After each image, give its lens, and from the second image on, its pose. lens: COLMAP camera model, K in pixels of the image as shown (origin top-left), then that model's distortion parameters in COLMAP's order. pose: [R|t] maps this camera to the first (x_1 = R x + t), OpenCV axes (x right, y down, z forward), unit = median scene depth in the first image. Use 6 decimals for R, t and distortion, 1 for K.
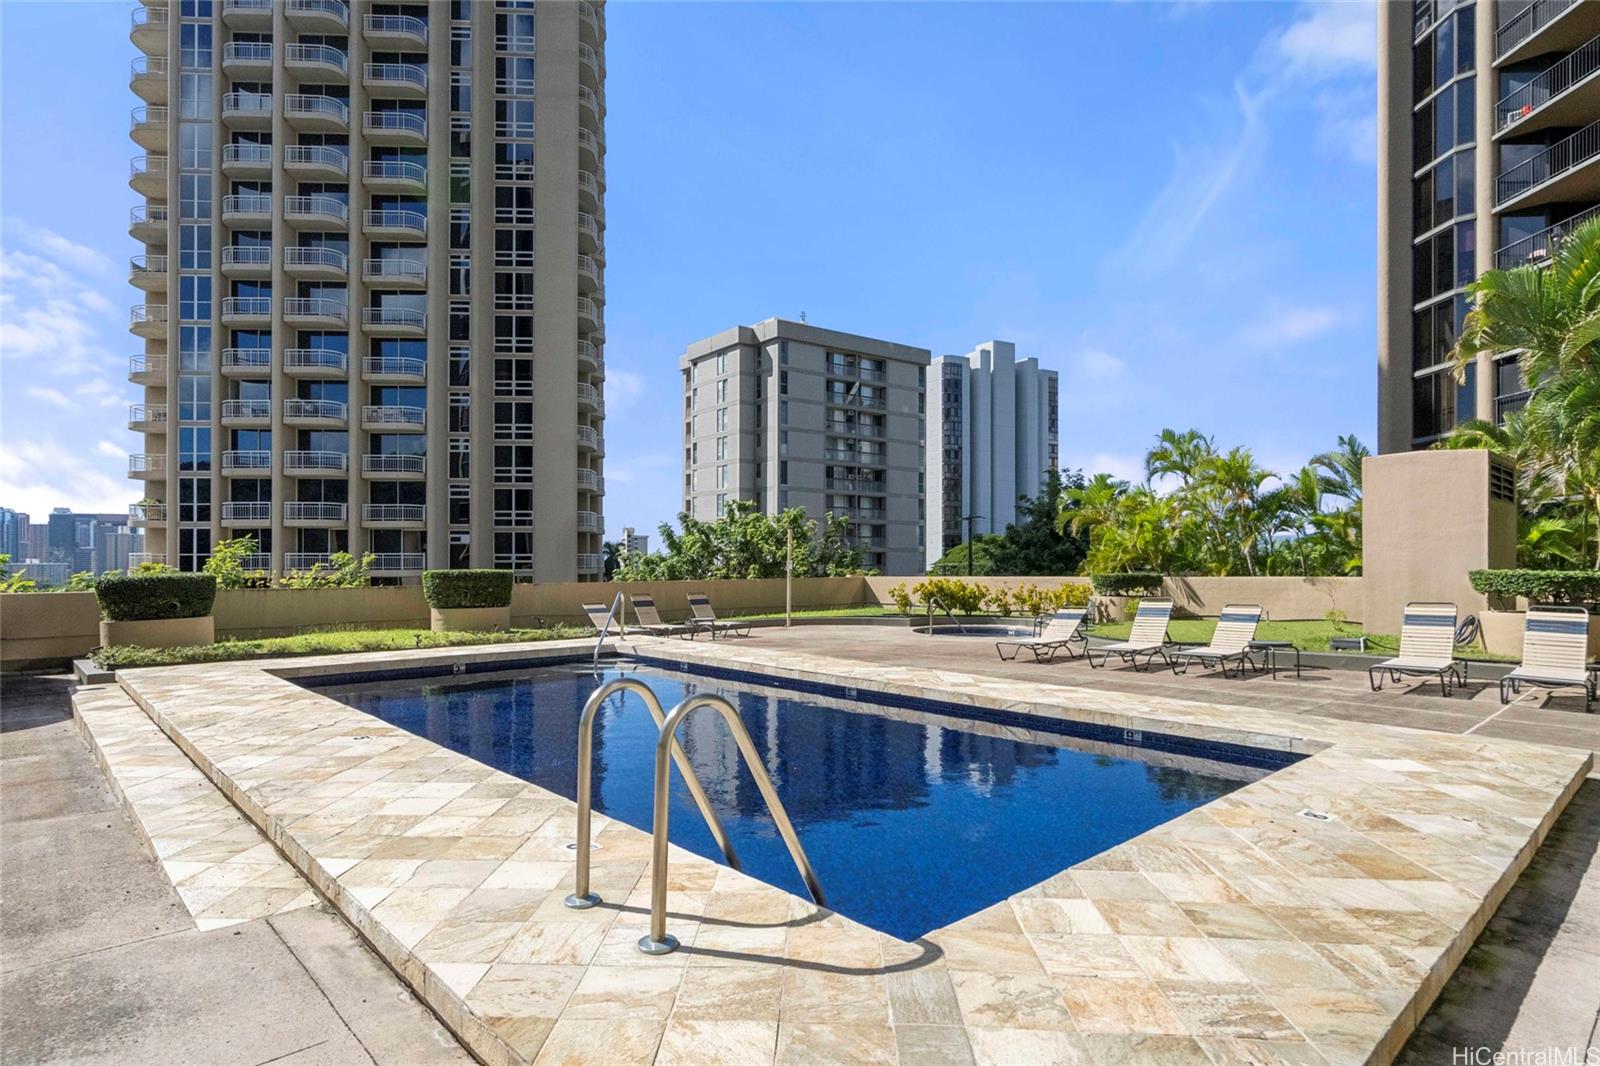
lens RADIAL K [[882.2, 0, 765.5], [0, 882.2, 565.2], [0, 0, 1]] dist [-0.000272, 0.003286]
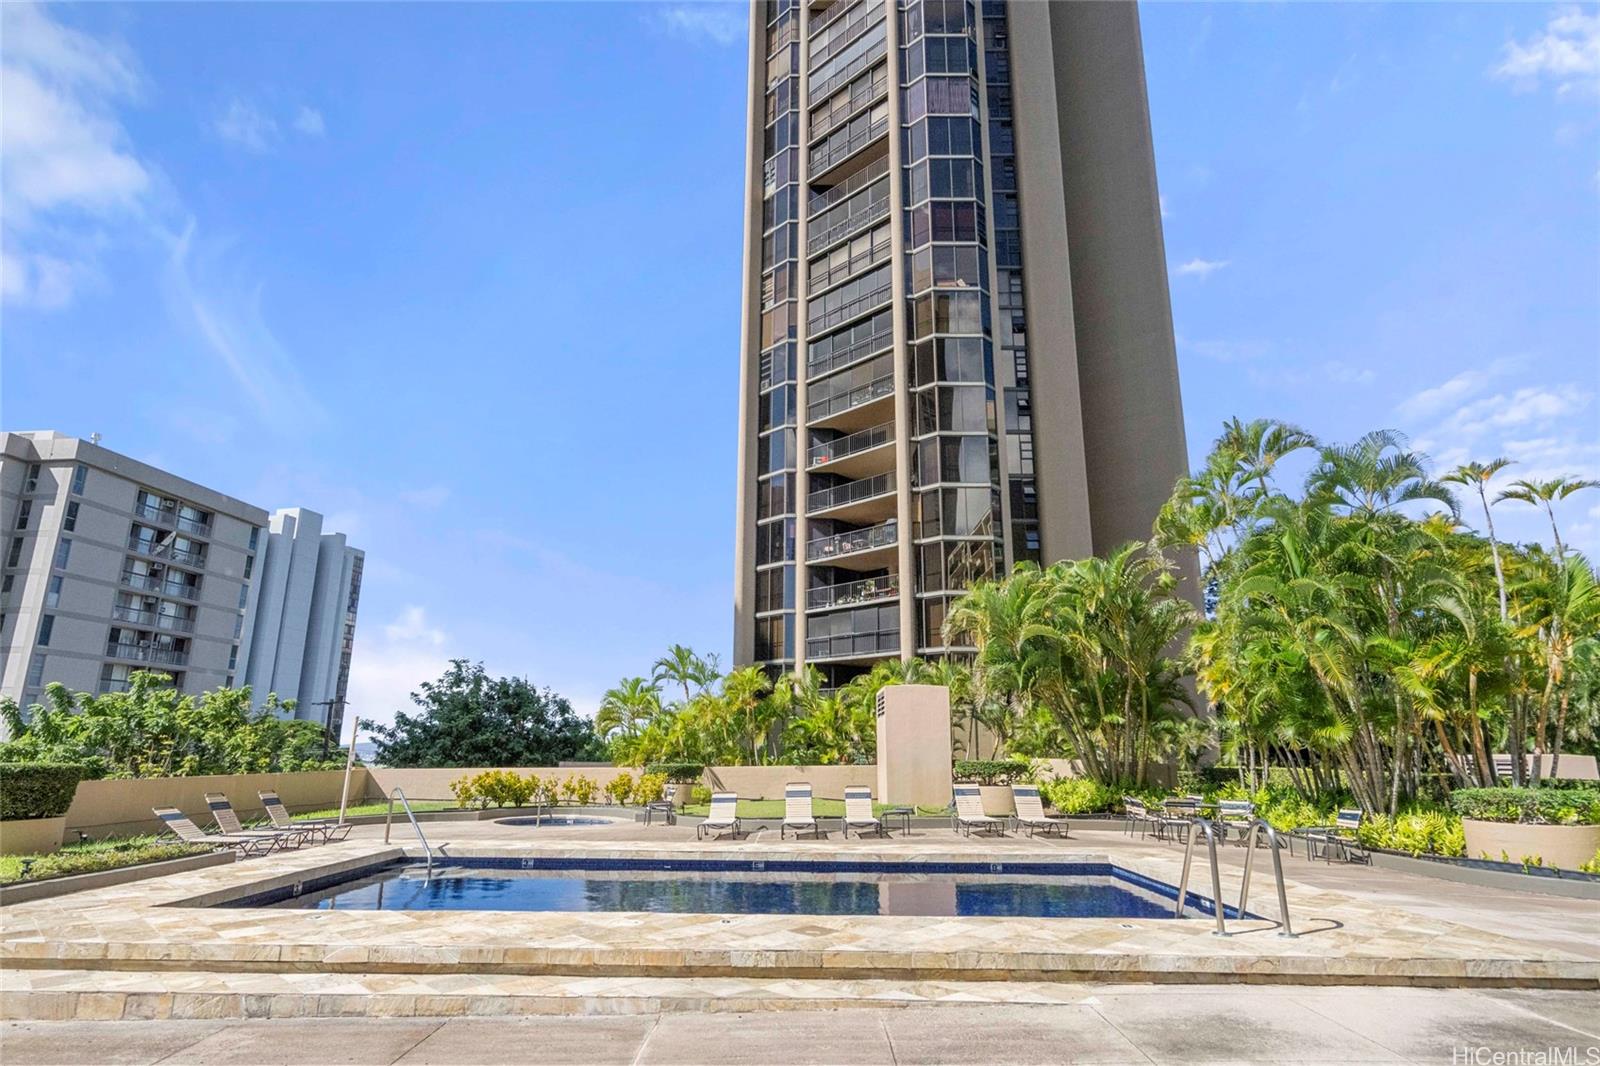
lens RADIAL K [[882.2, 0, 797.3], [0, 882.2, 540.7], [0, 0, 1]] dist [-0.000272, 0.003286]
pose [[0.676670, 0.176569, 0.714802, -0.095924], [-0.002314, 0.971325, -0.237745, -0.000305], [-0.736283, 0.159221, 0.657675, 0.009387]]
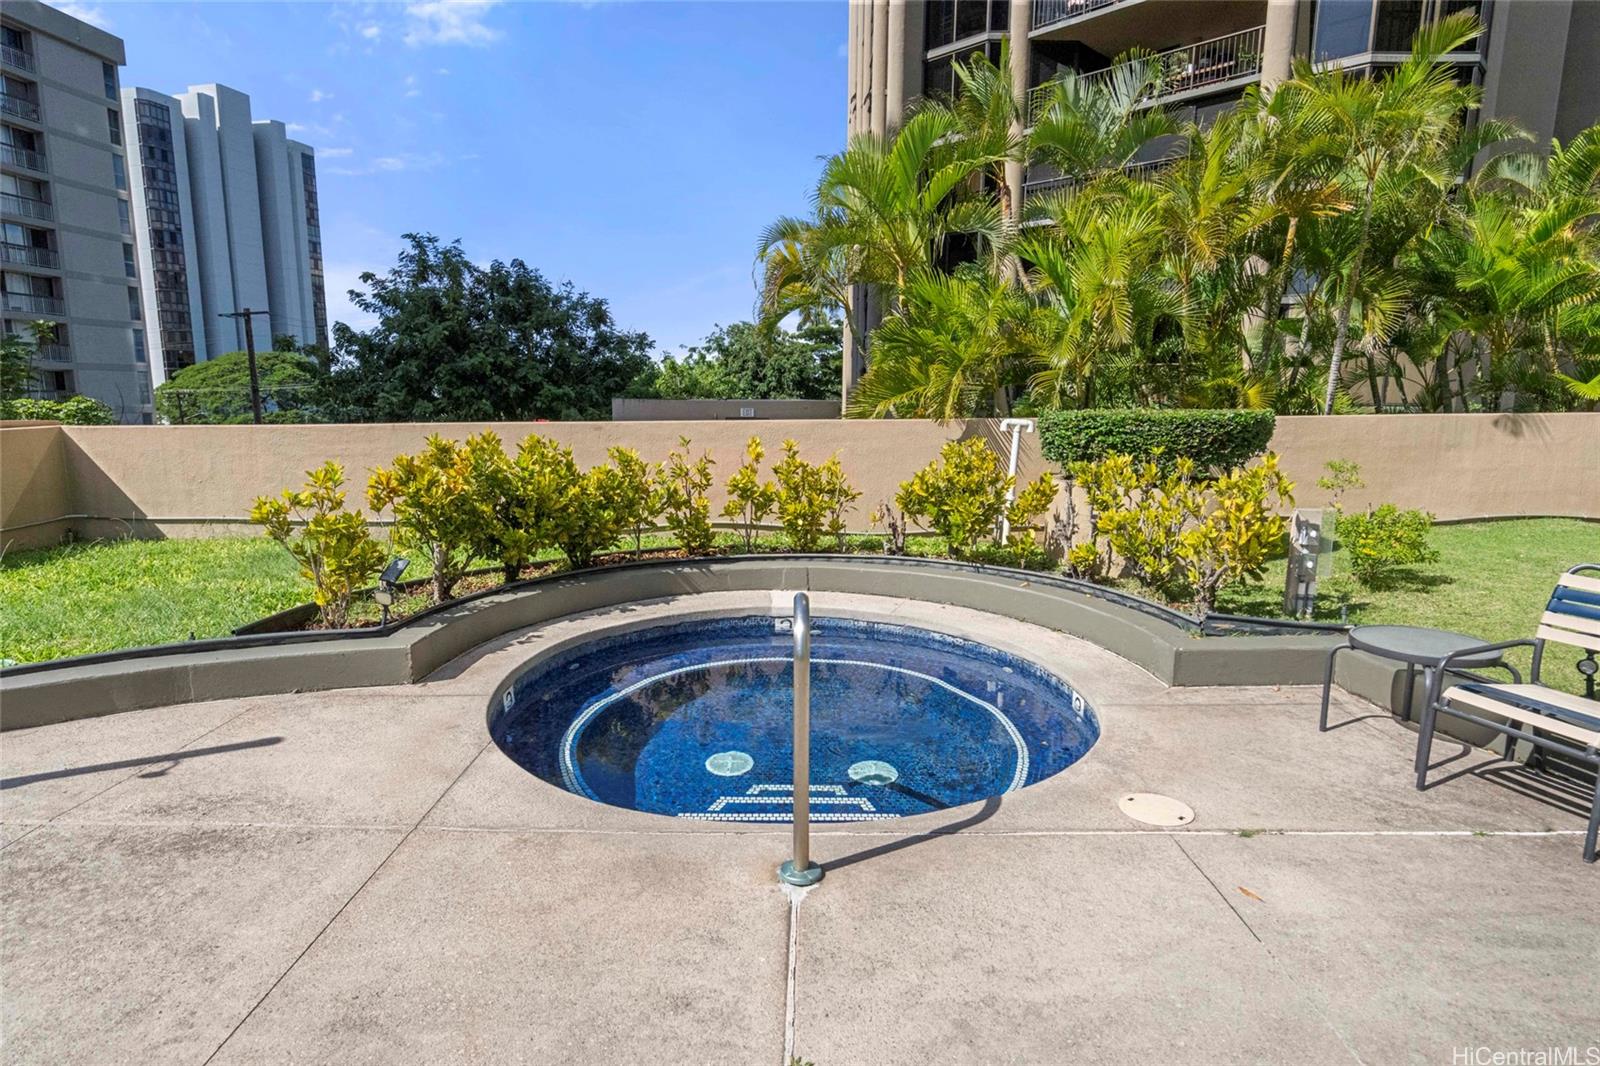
lens RADIAL K [[882.2, 0, 806.7], [0, 882.2, 530.2], [0, 0, 1]] dist [-0.000272, 0.003286]
pose [[0.674491, -0.113662, 0.729481, 0.021303], [0.000223, 0.988109, 0.153754, 0.000716], [-0.738283, -0.103543, 0.666496, 0.214281]]
